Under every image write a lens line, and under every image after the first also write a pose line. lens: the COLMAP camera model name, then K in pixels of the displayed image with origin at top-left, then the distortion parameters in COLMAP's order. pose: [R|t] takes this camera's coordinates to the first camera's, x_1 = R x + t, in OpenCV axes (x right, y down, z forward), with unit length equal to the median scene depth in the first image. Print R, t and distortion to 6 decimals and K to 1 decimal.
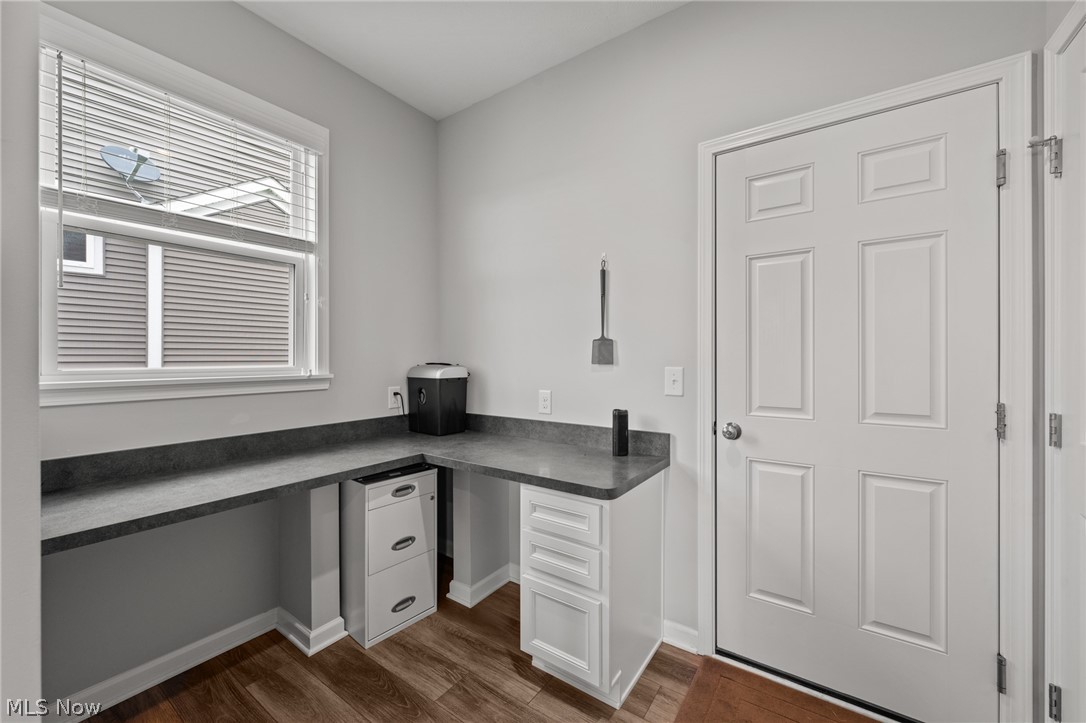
lens RADIAL K [[424.1, 0, 546.7], [0, 424.1, 358.5], [0, 0, 1]] dist [0.001012, 0.000215]
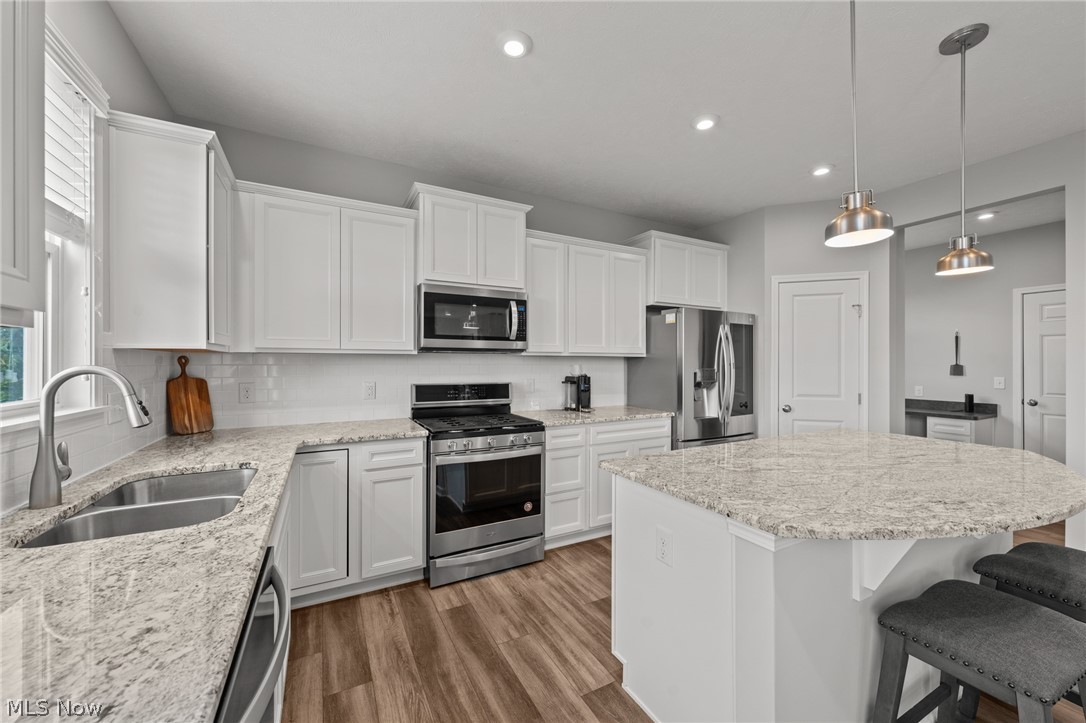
lens RADIAL K [[424.1, 0, 542.9], [0, 424.1, 364.4], [0, 0, 1]] dist [0.001012, 0.000215]
pose [[0.892752, 0.001092, -0.450546, -0.966195], [-0.003913, 0.999978, -0.005331, -0.031124], [0.450531, 0.006522, 0.892737, -2.423997]]
